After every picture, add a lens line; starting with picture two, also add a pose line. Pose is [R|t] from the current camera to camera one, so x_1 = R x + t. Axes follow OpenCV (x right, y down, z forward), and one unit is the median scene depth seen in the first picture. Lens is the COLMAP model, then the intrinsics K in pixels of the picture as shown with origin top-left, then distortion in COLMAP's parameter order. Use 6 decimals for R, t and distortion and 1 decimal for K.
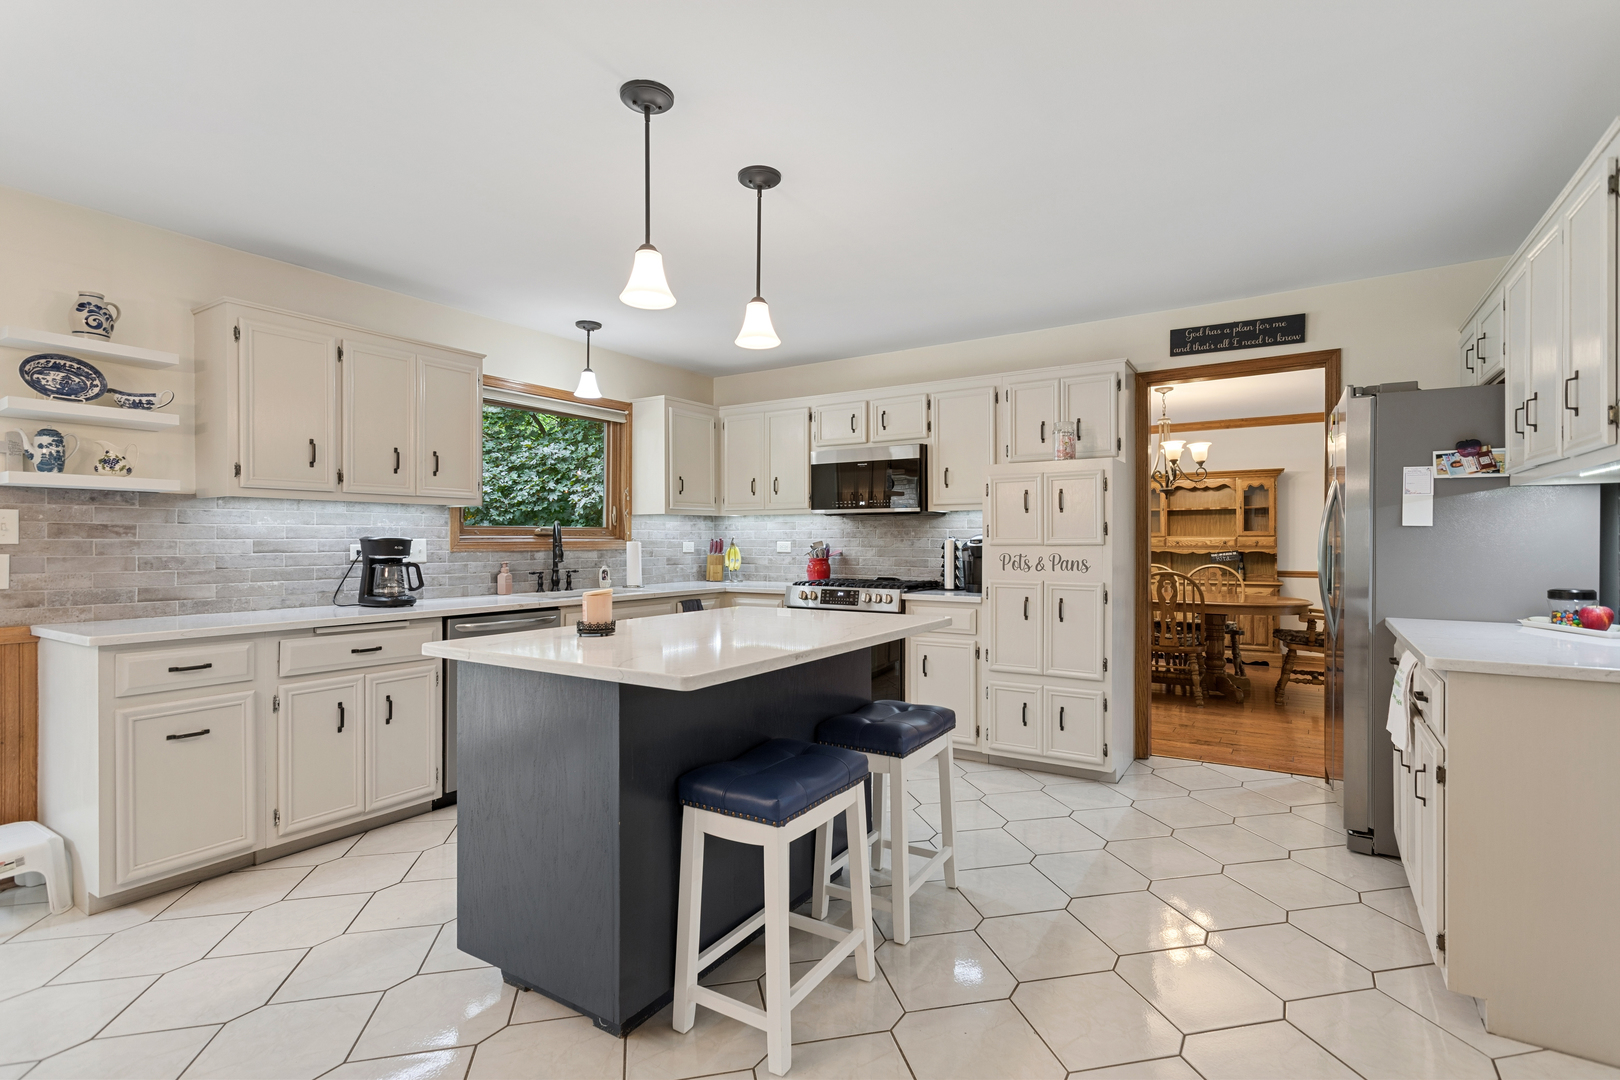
lens RADIAL K [[754.3, 0, 806.2], [0, 754.3, 543.1], [0, 0, 1]] dist [0.003914, 0.001126]
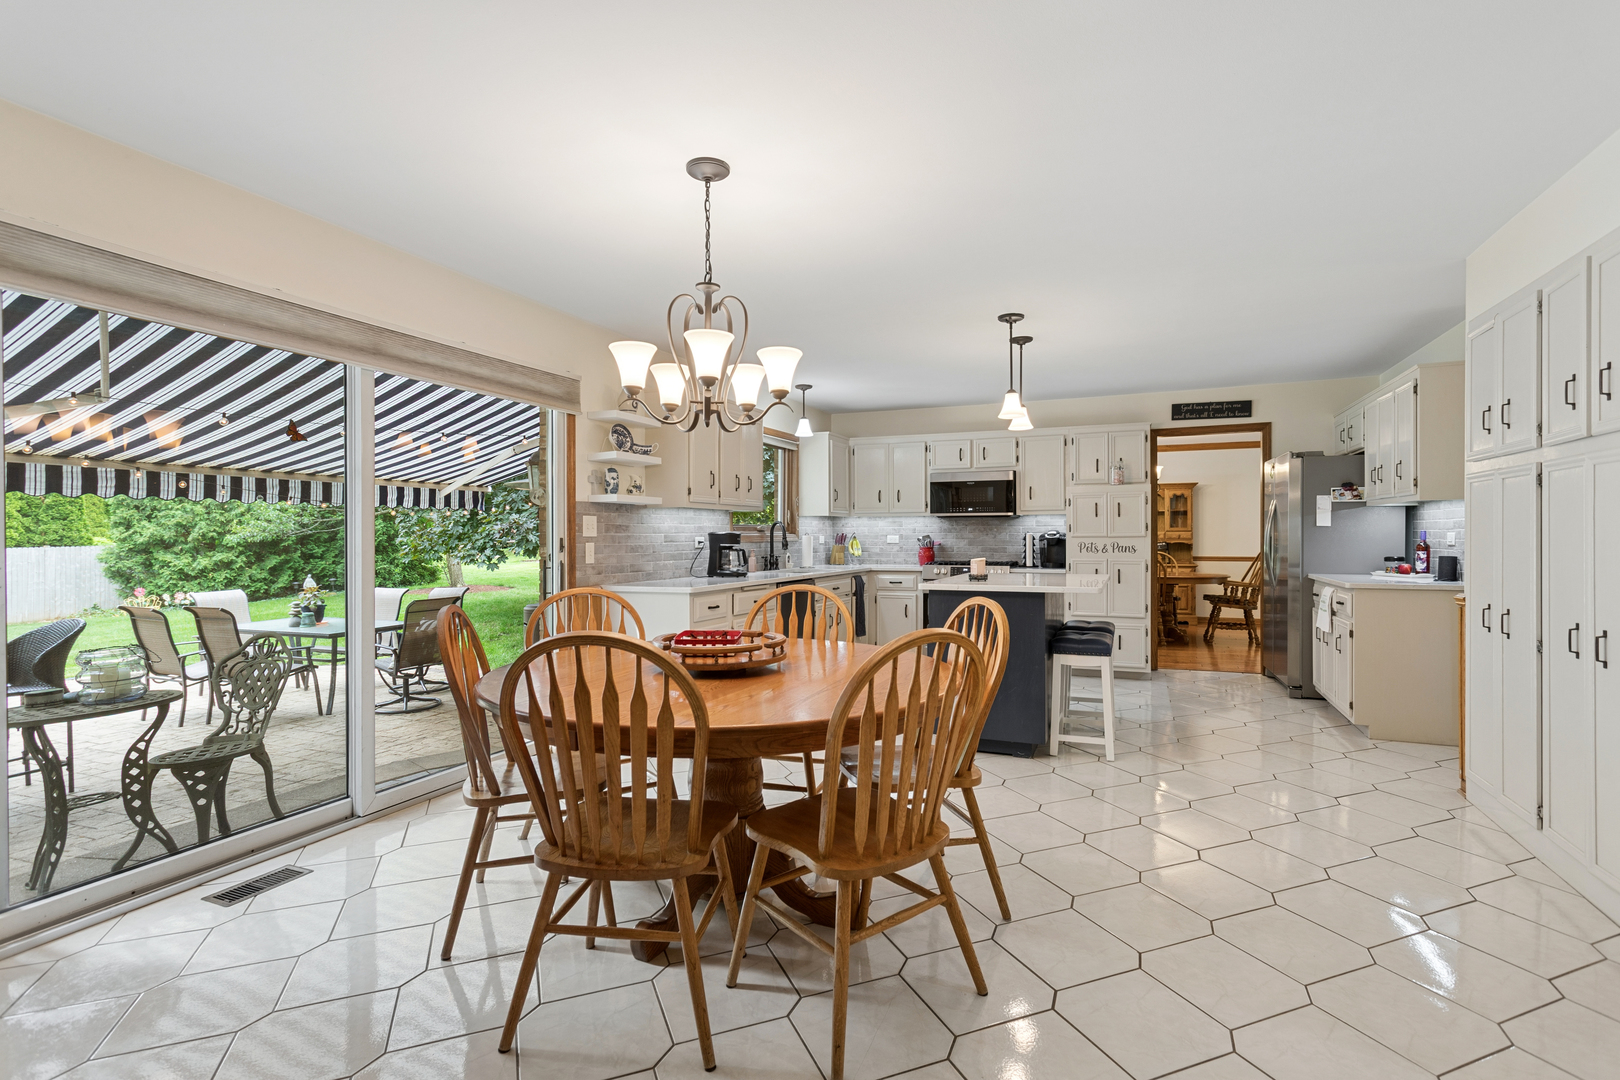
lens RADIAL K [[754.3, 0, 814.3], [0, 754.3, 537.1], [0, 0, 1]] dist [0.003914, 0.001126]
pose [[0.986701, -0.001986, 0.162532, -0.540405], [0.002343, 0.999995, -0.002008, 0.004766], [-0.162527, 0.002362, 0.986701, -0.475183]]
